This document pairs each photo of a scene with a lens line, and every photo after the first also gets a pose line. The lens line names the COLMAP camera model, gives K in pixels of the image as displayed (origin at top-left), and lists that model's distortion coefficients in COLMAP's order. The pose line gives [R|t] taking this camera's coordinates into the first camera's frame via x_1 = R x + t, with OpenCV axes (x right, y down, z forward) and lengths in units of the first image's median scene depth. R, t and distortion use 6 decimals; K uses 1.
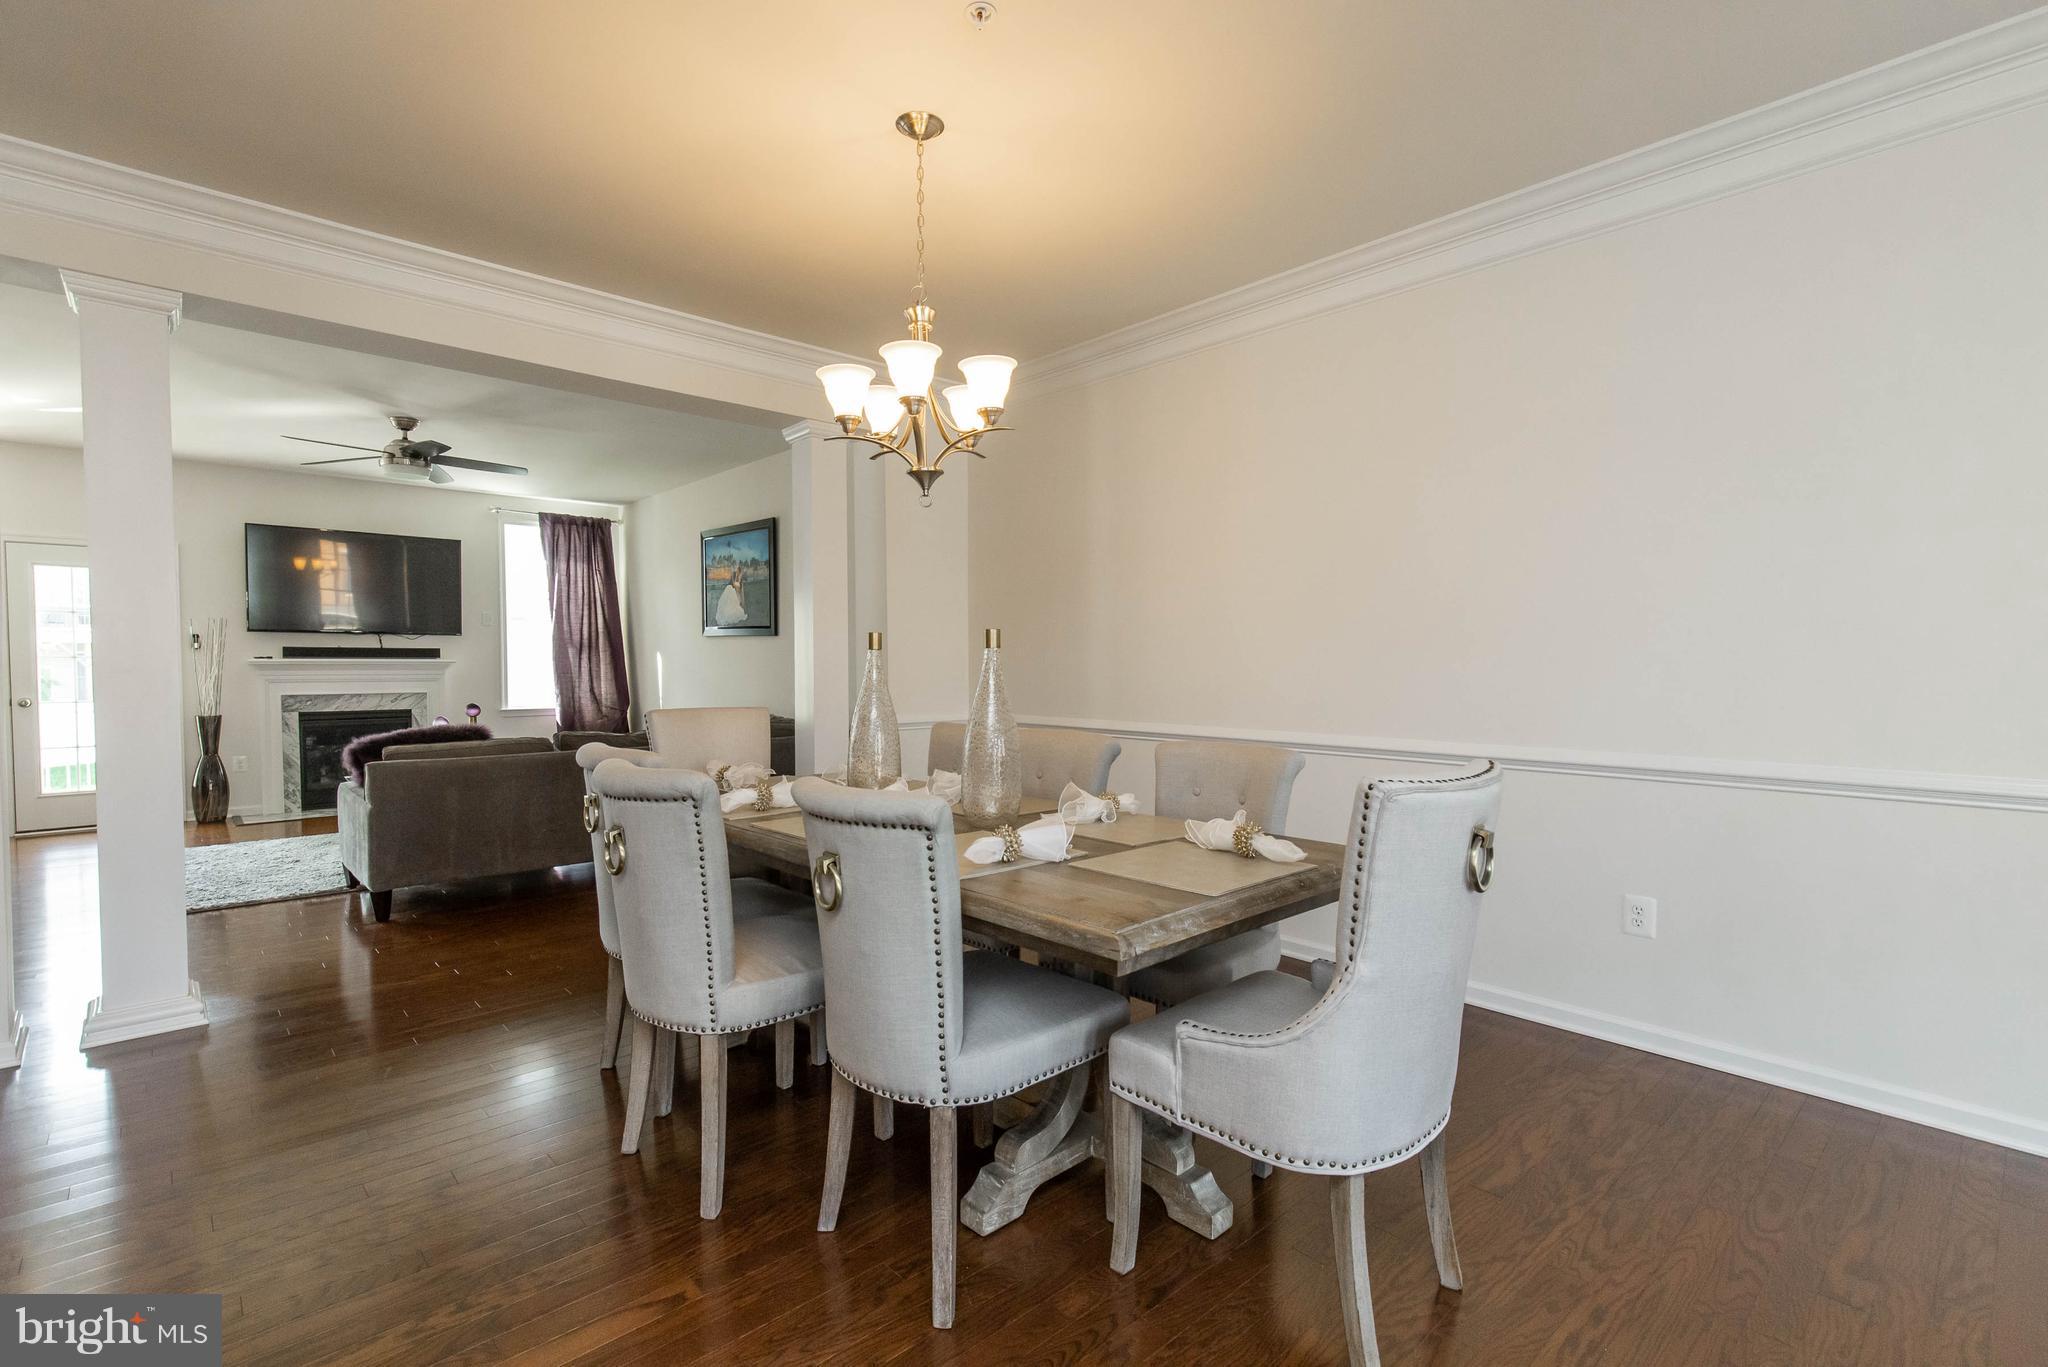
lens RADIAL K [[919.2, 0, 1026.8], [0, 919.2, 689.6], [0, 0, 1]] dist [0.002292, 0.000564]
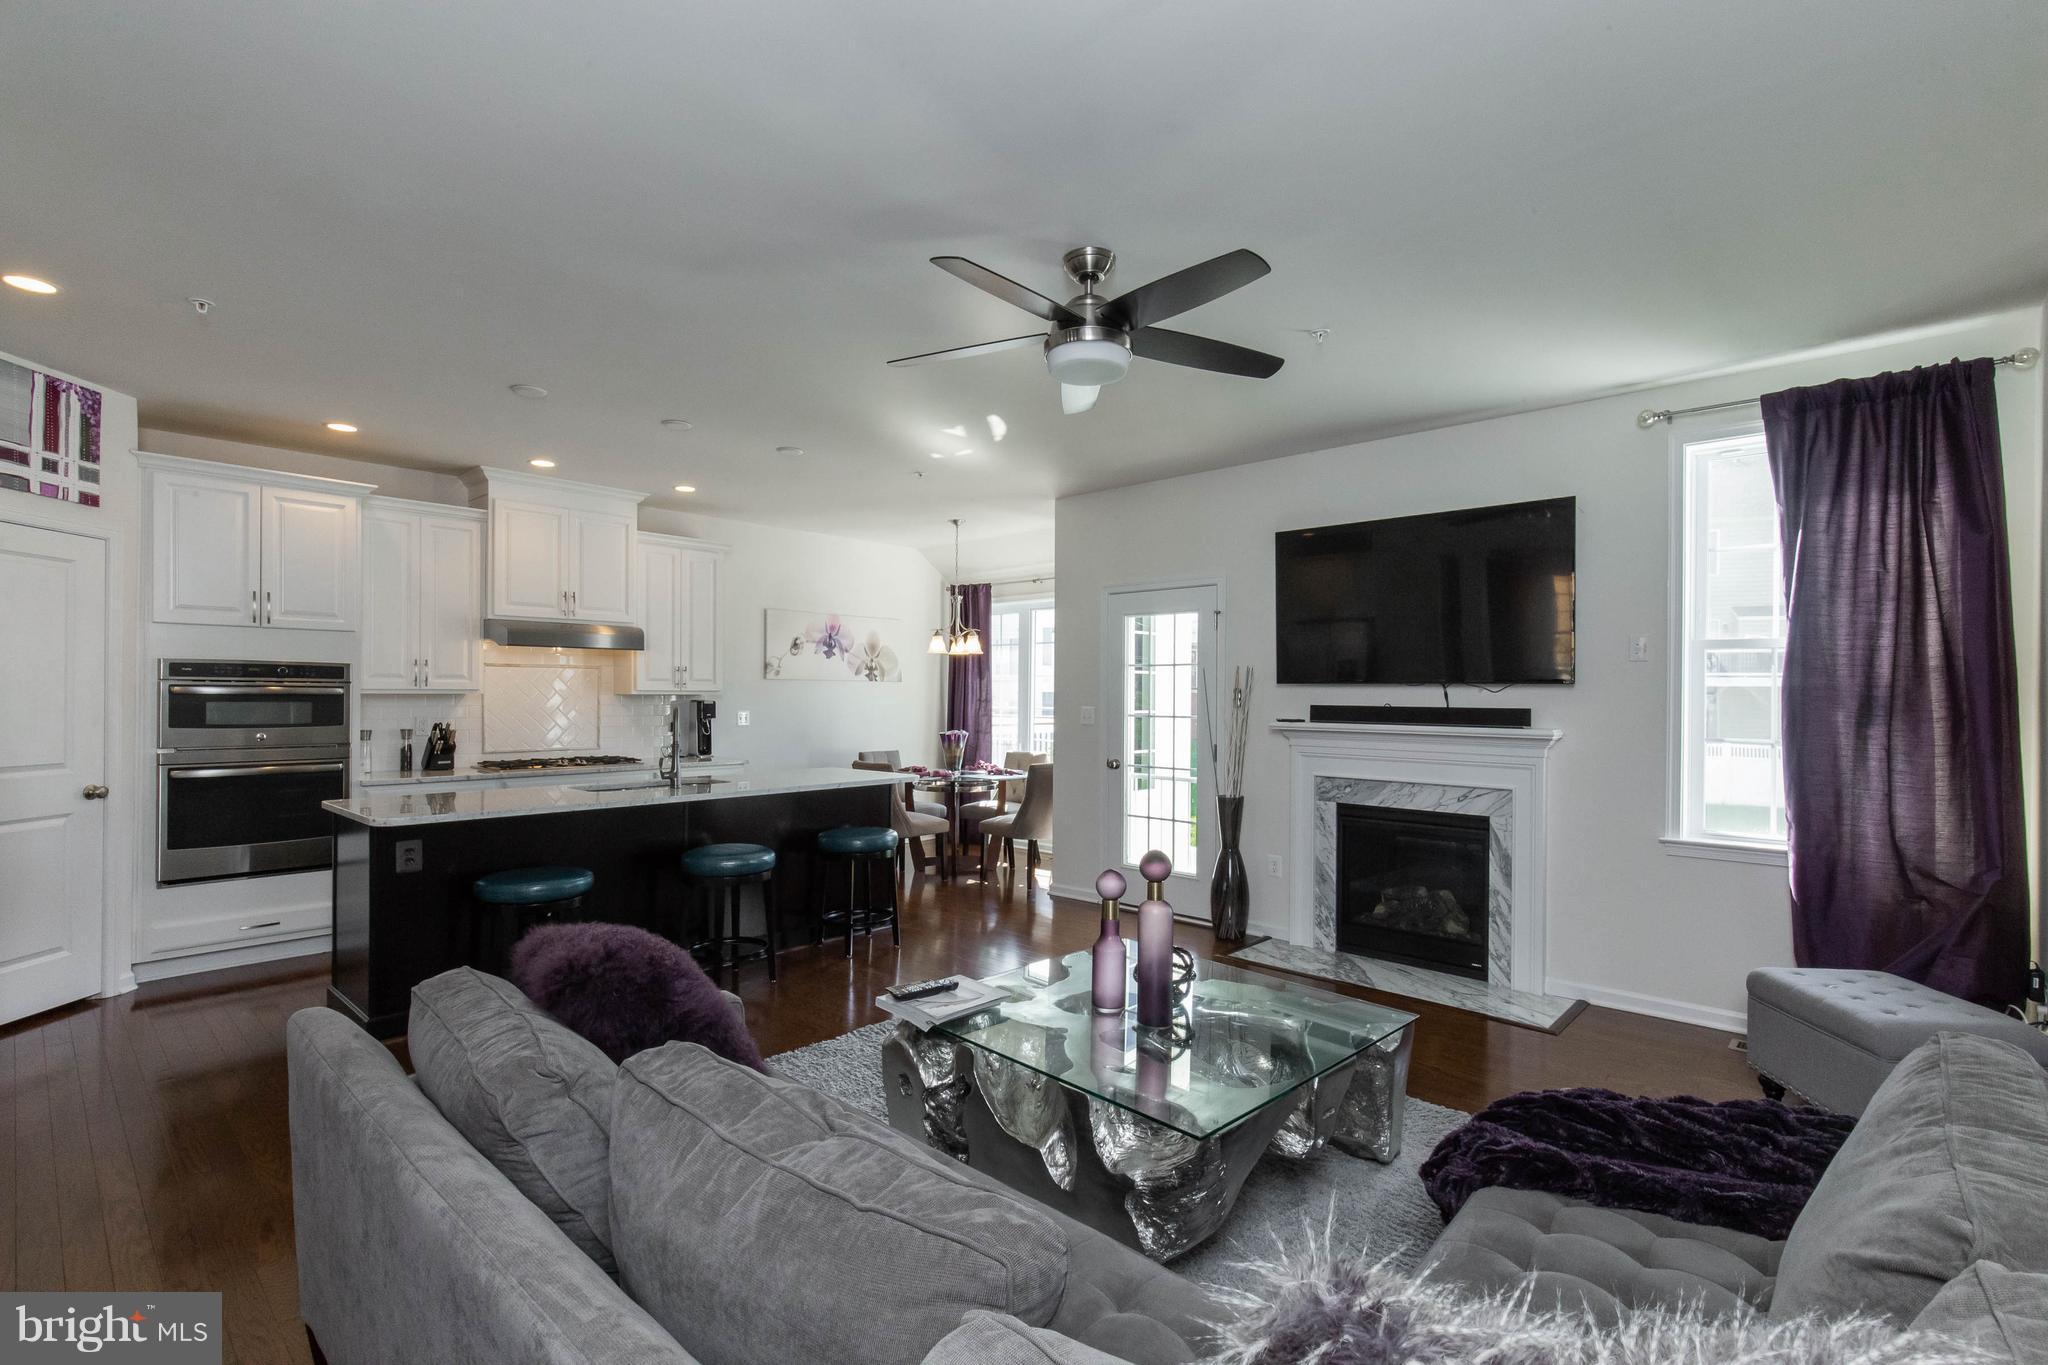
lens RADIAL K [[919.2, 0, 1026.8], [0, 919.2, 688.6], [0, 0, 1]] dist [0.002292, 0.000564]
pose [[0.068665, -0.001466, -0.997639, -0.132628], [-0.037496, 0.999289, -0.004050, -0.044559], [0.996935, 0.037686, 0.068561, 0.689538]]
